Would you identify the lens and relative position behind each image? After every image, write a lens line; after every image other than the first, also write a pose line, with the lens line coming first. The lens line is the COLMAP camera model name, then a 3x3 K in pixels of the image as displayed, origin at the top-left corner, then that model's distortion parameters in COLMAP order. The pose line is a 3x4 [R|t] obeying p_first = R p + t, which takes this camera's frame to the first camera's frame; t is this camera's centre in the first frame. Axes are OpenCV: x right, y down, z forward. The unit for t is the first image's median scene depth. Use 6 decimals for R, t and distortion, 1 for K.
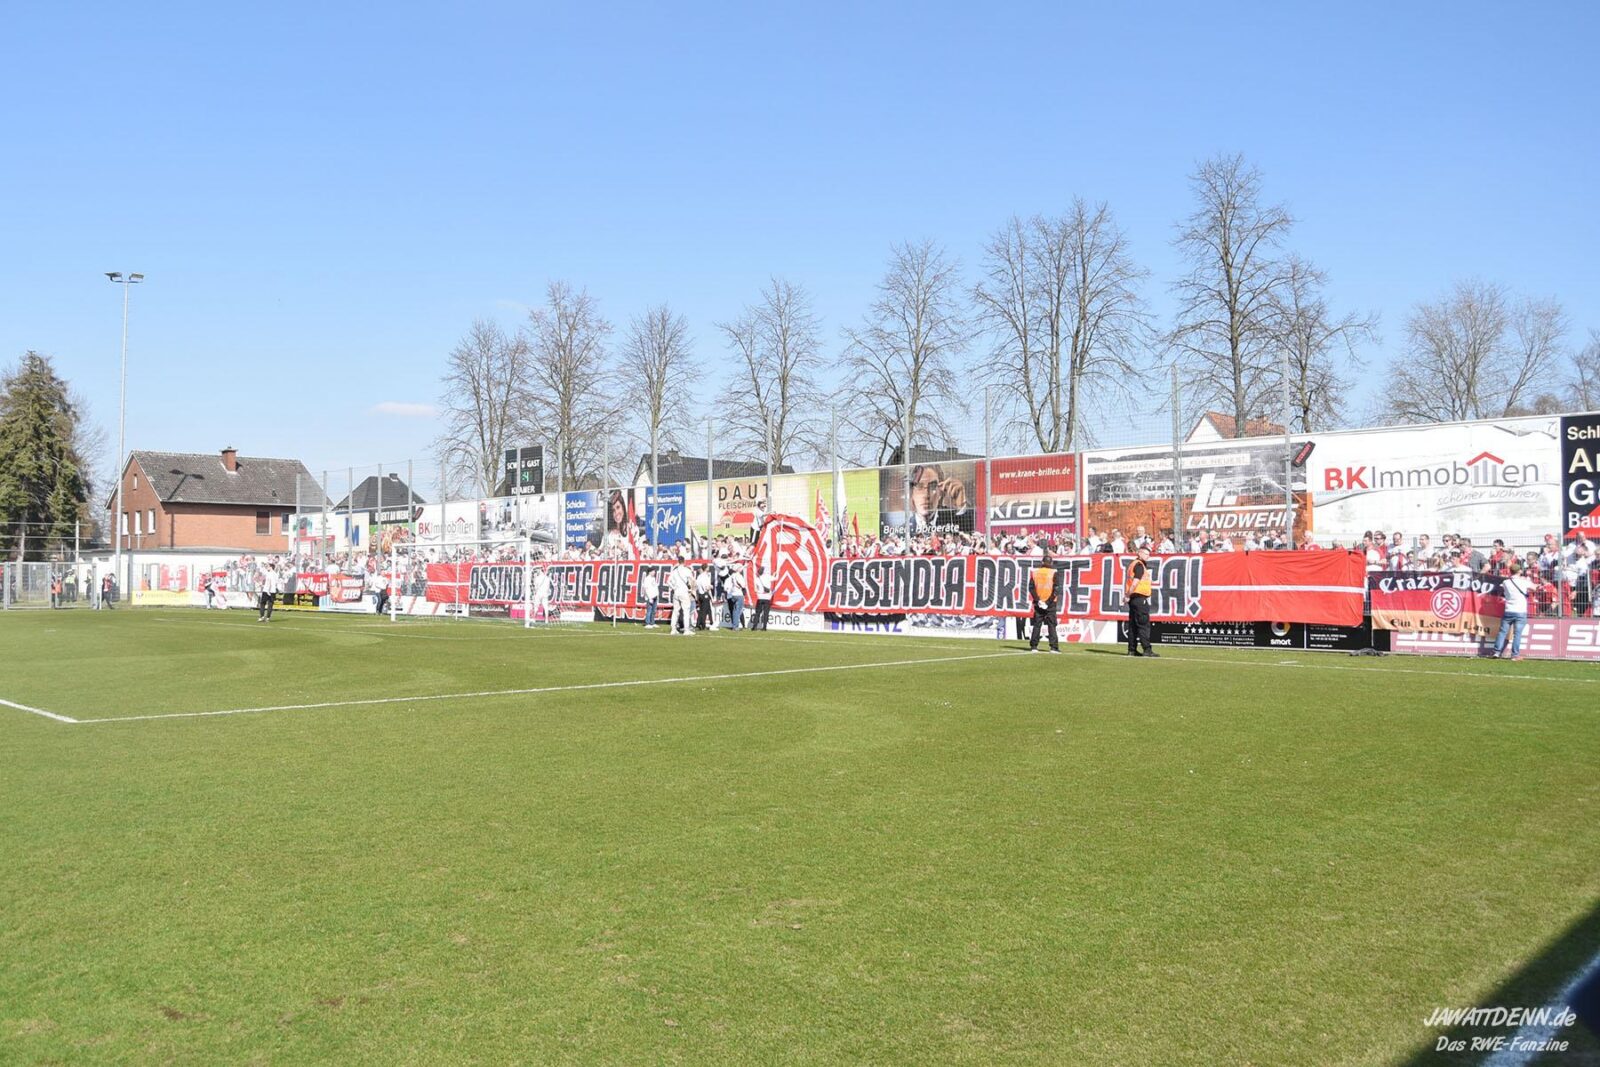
lens RADIAL K [[1291.7, 0, 781.7], [0, 1291.7, 547.6], [0, 0, 1]] dist [-0.099834, 0.050323]
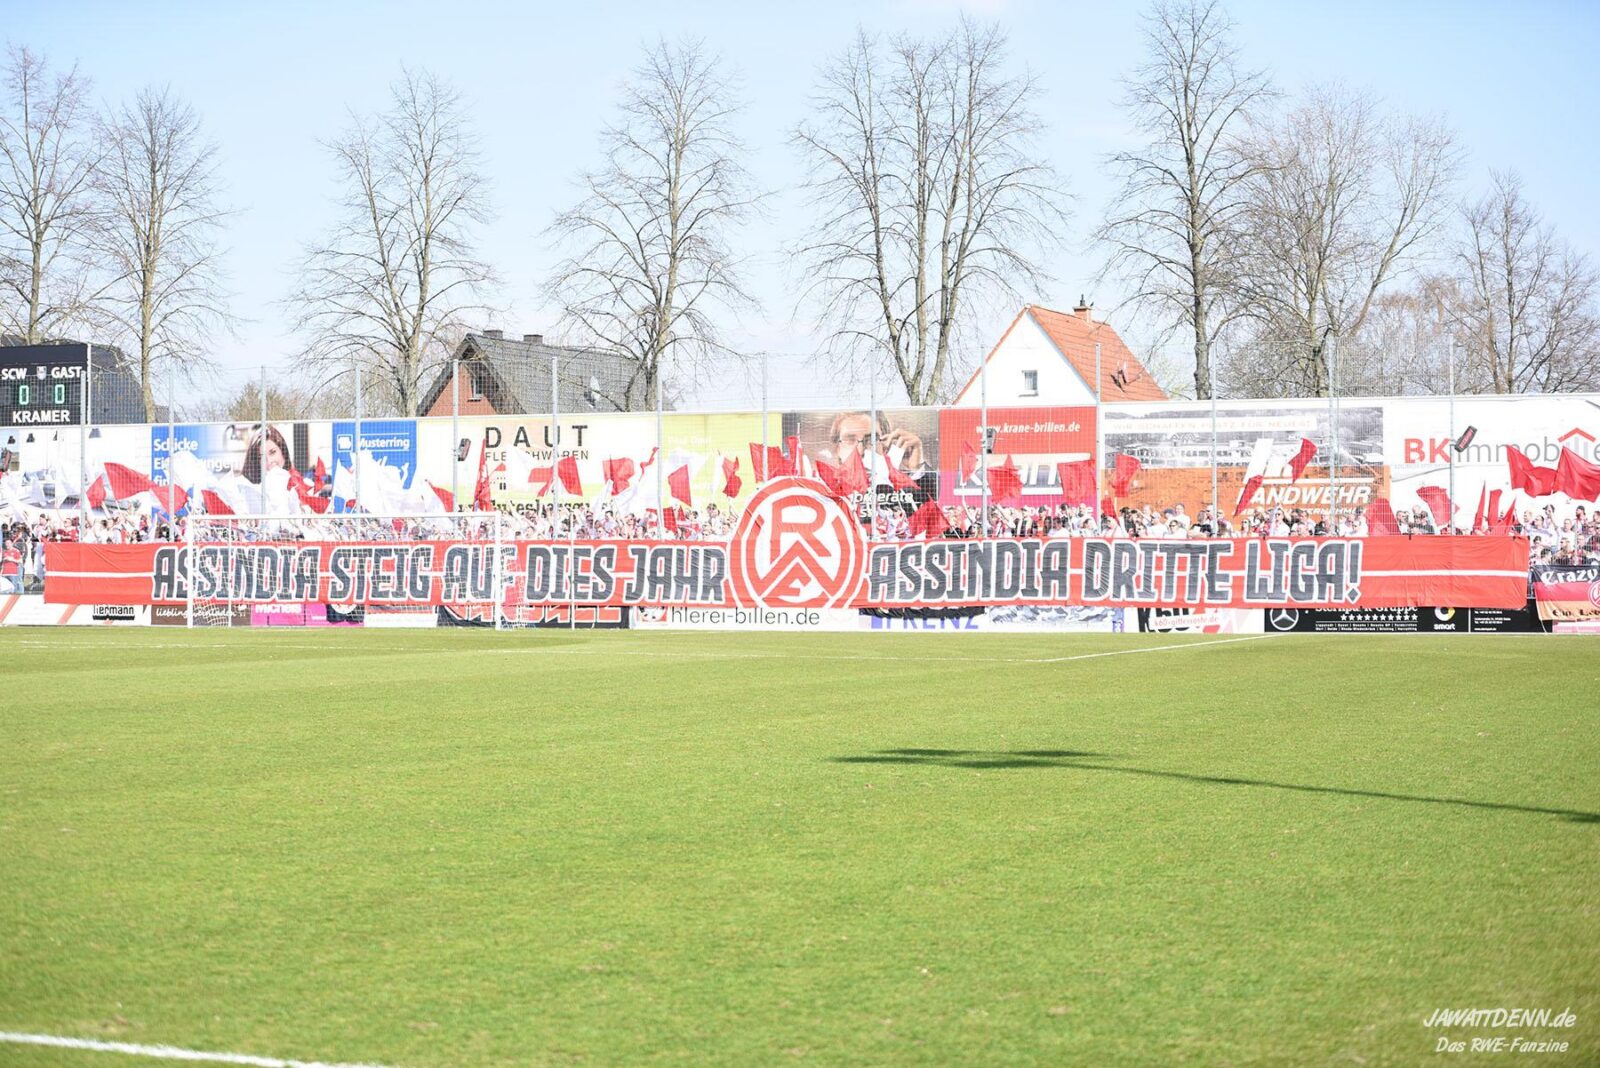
lens RADIAL K [[3219.8, 0, 823.5], [0, 3219.8, 528.6], [0, 0, 1]] dist [-0.276858, 0.546733]
pose [[0.909150, 0.002732, 0.416460, -0.818920], [-0.007524, 0.999923, 0.009864, -0.017985], [-0.416401, -0.012102, 0.909101, -0.802397]]
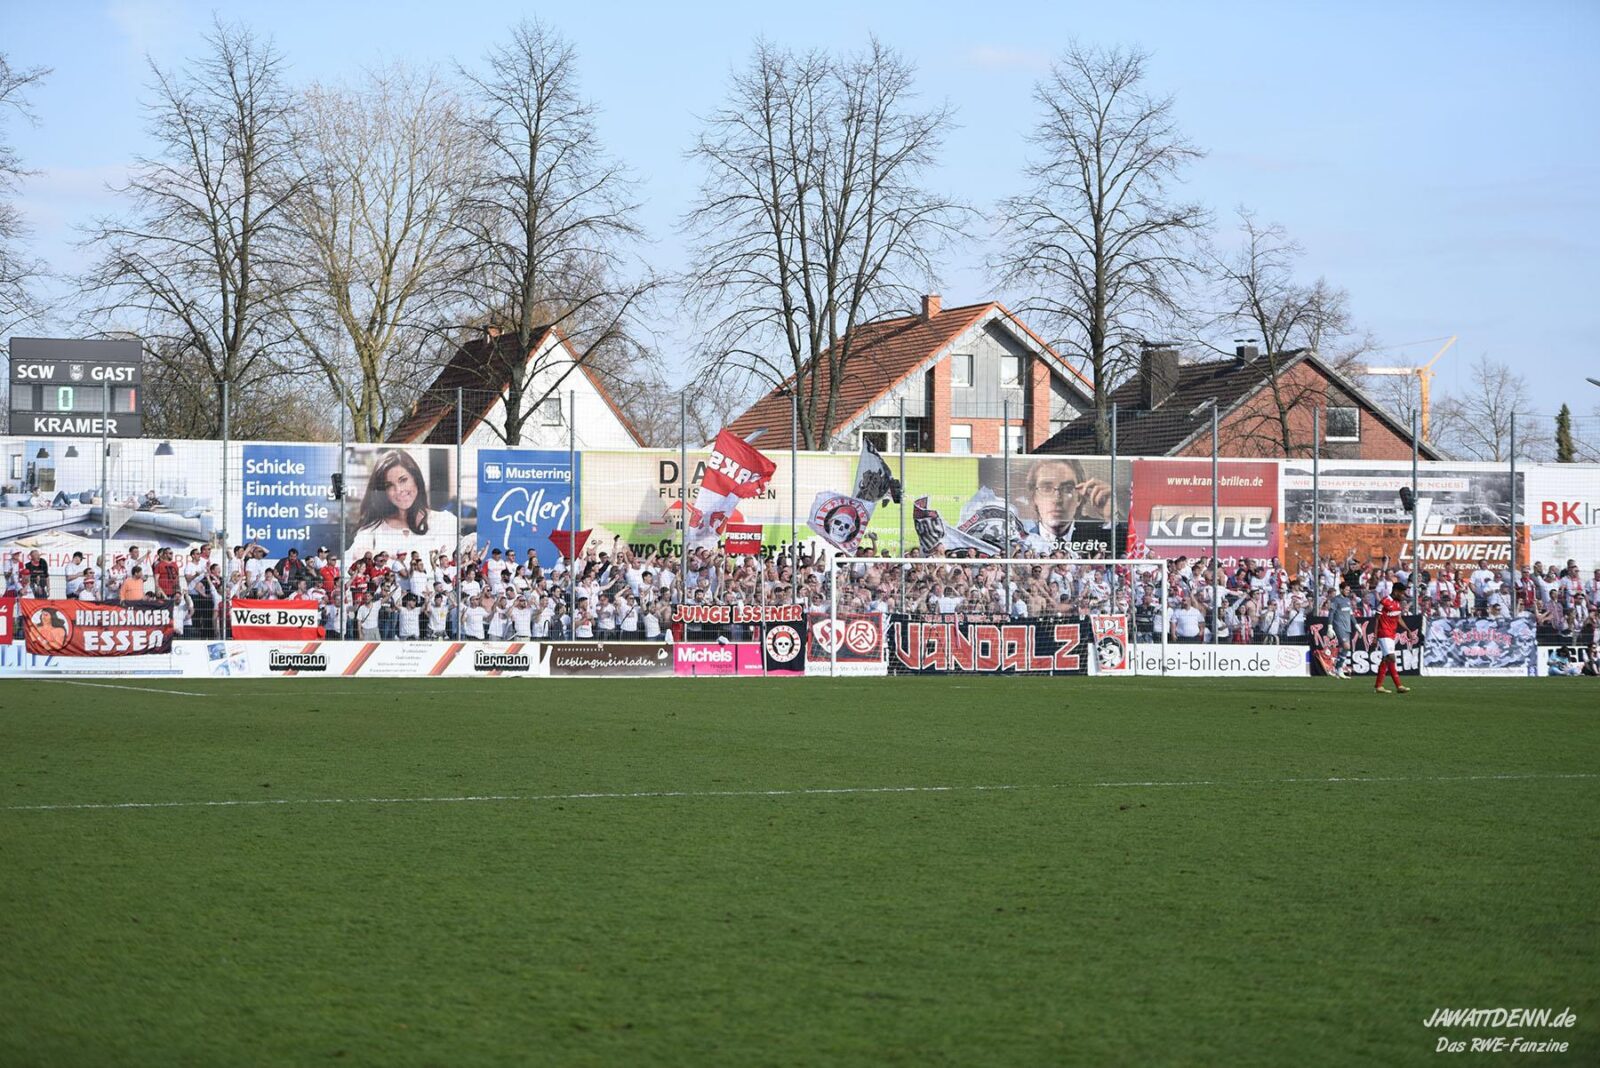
lens RADIAL K [[4311.9, 0, 800.0], [0, 4311.9, 534.0], [0, 0, 1]] dist [0.009645, 1.233520]
pose [[0.435162, 0.019851, 0.900133, -2.632608], [-0.025626, 0.999625, -0.009656, 0.007783], [-0.899987, -0.018864, 0.435507, 0.080592]]
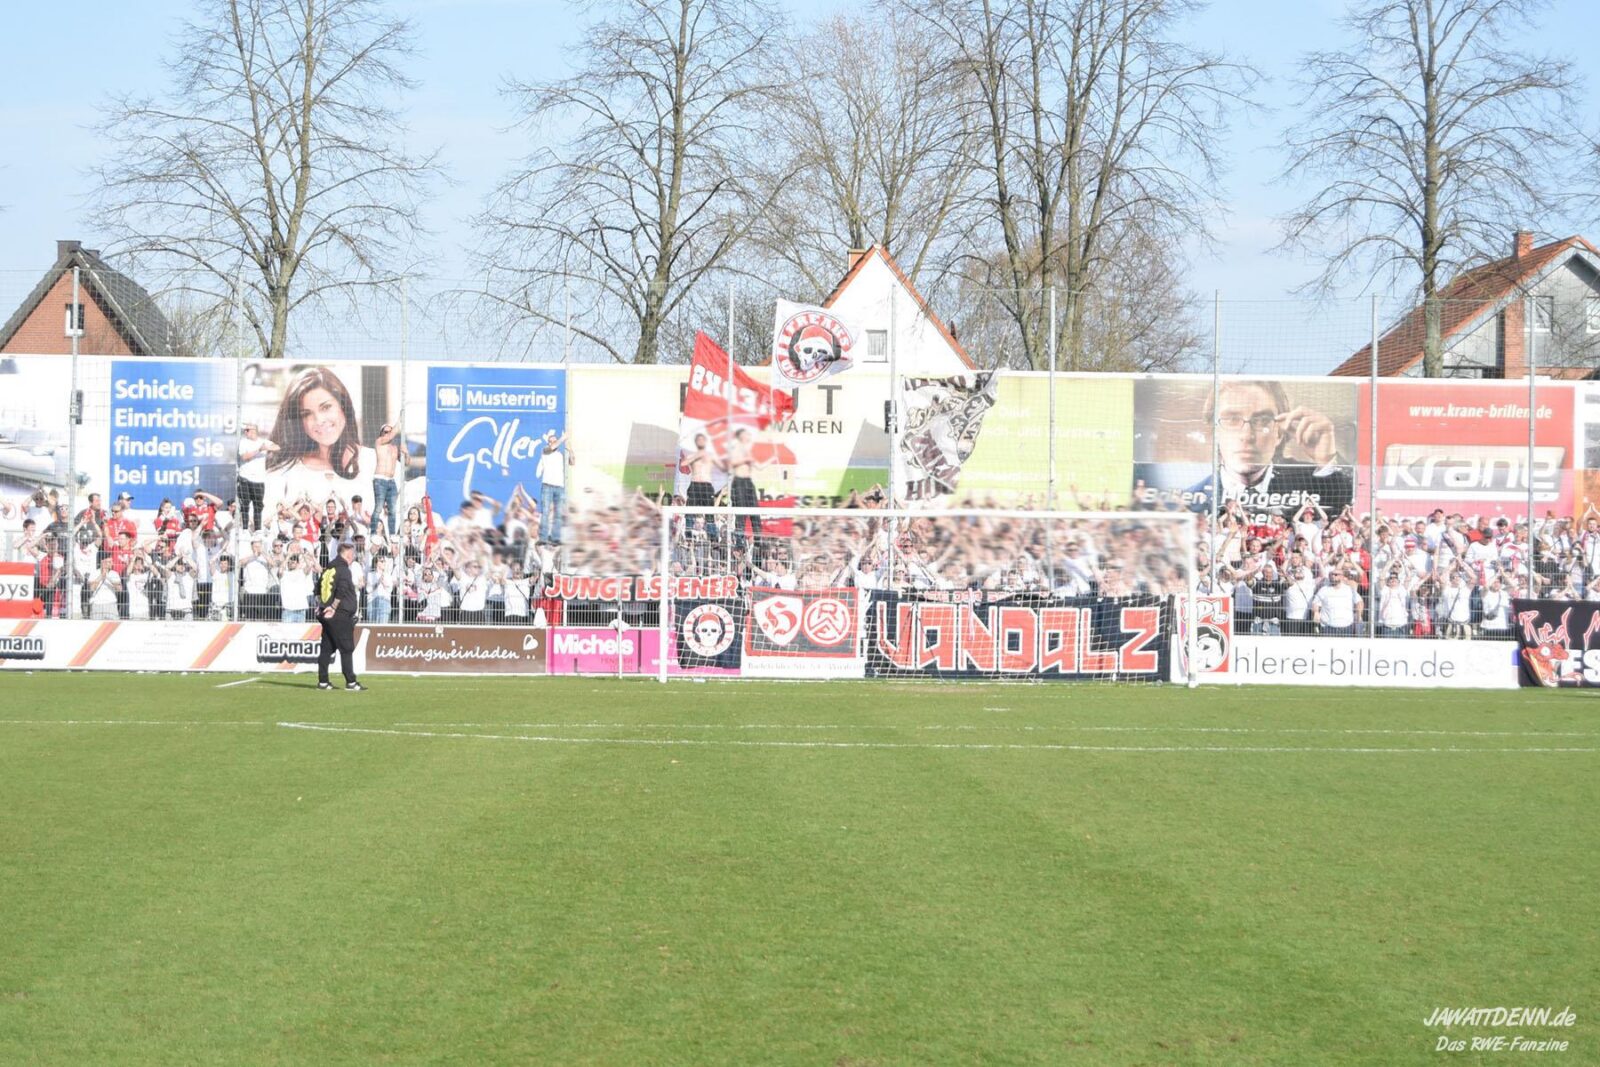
lens RADIAL K [[3644.4, 0, 800.0], [0, 3644.4, 533.5], [0, 0, 1]] dist [-0.007786, -0.224851]
pose [[0.666404, 0.017749, 0.745379, -1.397791], [-0.031895, 0.999480, 0.004716, -0.001288], [-0.744908, -0.026916, 0.666624, 0.154013]]
